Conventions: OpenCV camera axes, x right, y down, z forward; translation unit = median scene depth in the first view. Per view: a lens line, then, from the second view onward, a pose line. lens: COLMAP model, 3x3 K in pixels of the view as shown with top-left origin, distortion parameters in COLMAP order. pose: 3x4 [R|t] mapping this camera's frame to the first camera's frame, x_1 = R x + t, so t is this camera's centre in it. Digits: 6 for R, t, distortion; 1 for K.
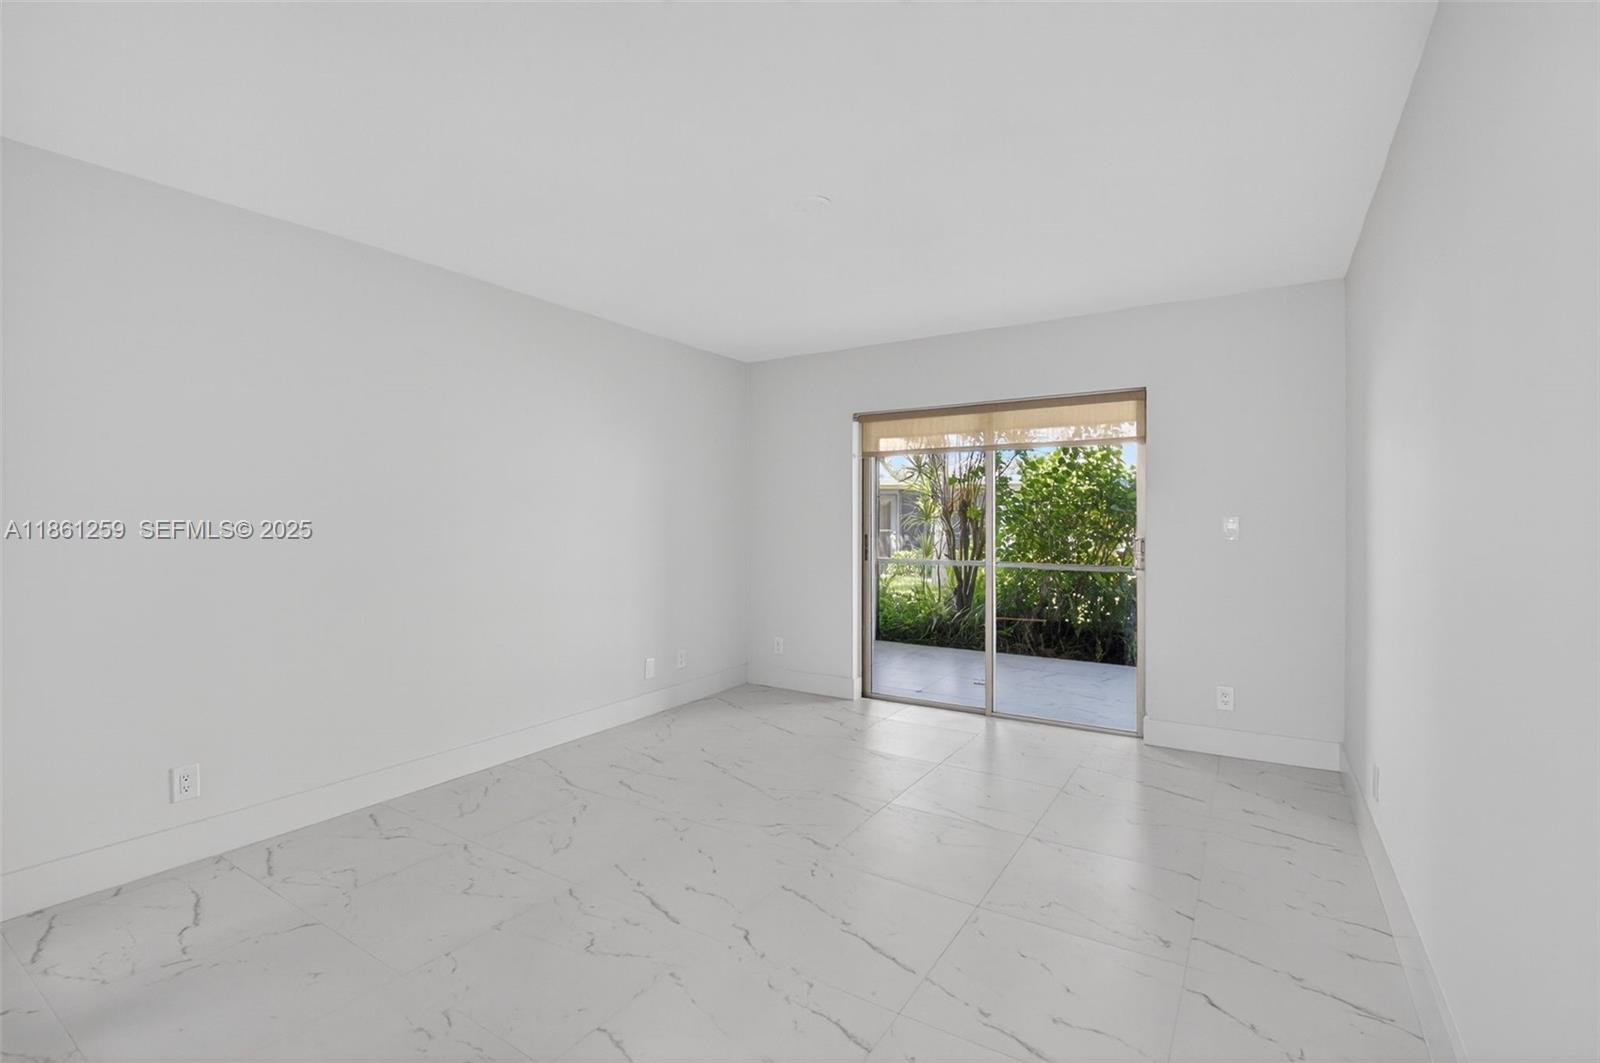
lens RADIAL K [[733.2, 0, 791.3], [0, 733.2, 518.7], [0, 0, 1]] dist [0.008013, -0.000142]
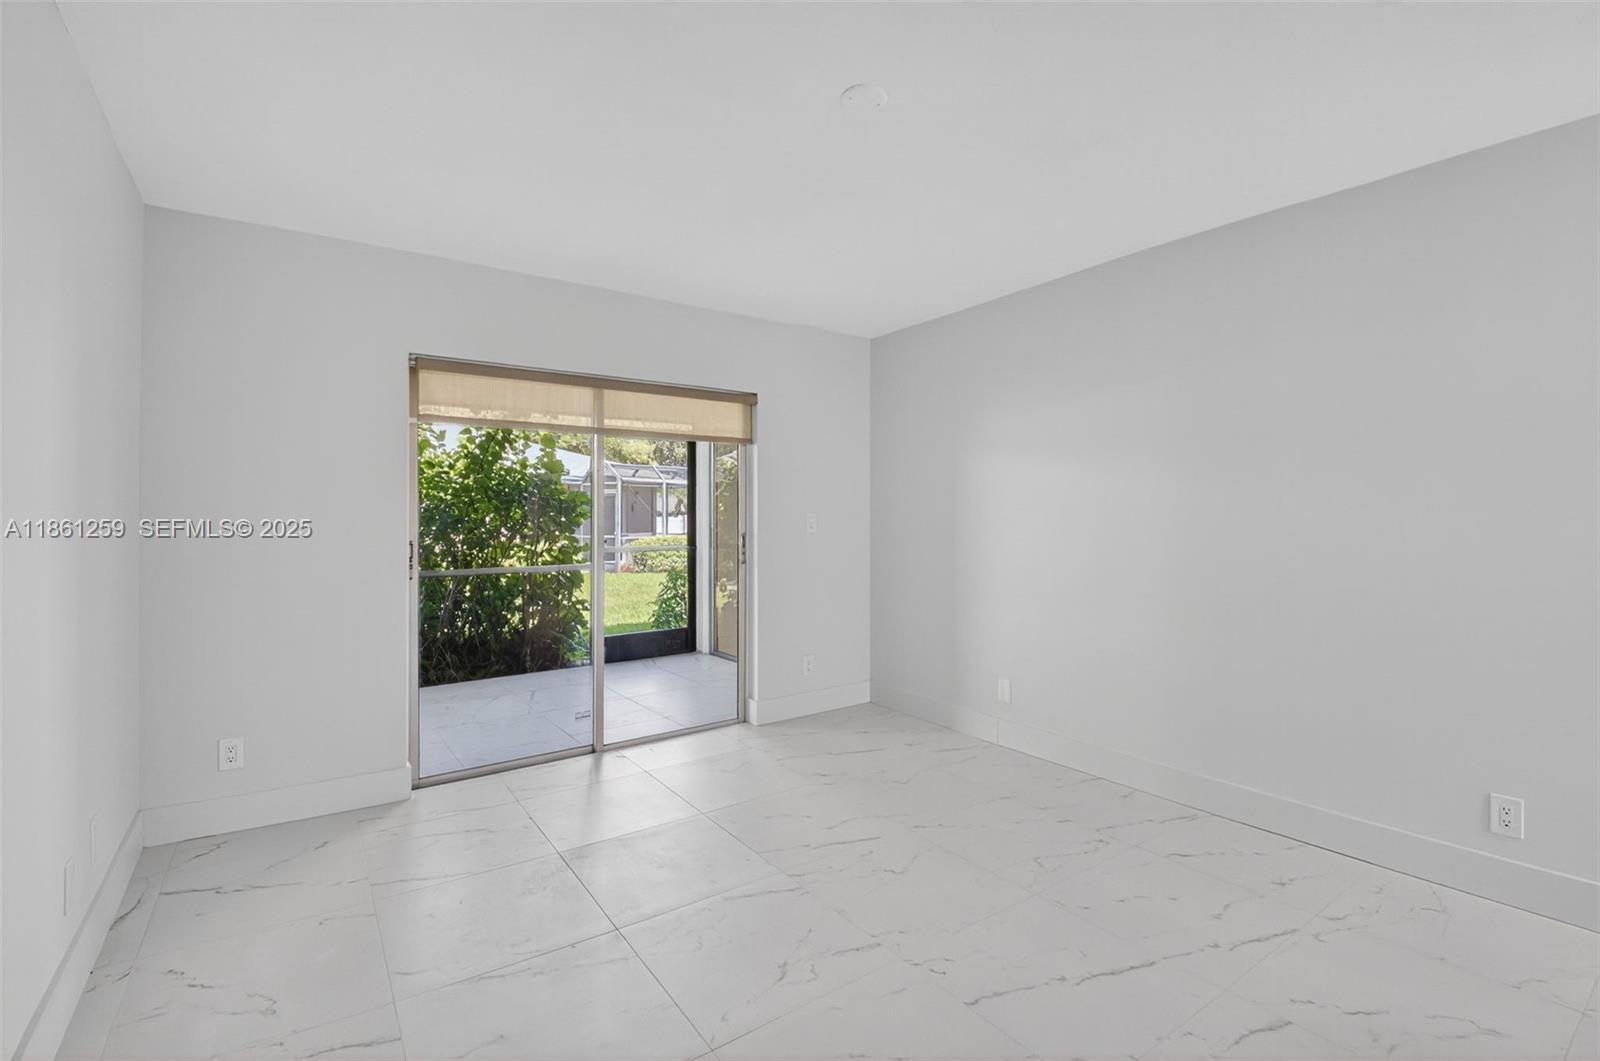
lens RADIAL K [[733.2, 0, 791.3], [0, 733.2, 517.7], [0, 0, 1]] dist [0.008013, -0.000142]
pose [[0.360936, -0.012274, 0.932510, -0.490406], [-0.008307, 0.999831, 0.016375, -0.015792], [-0.932553, -0.013657, 0.360773, 0.554204]]
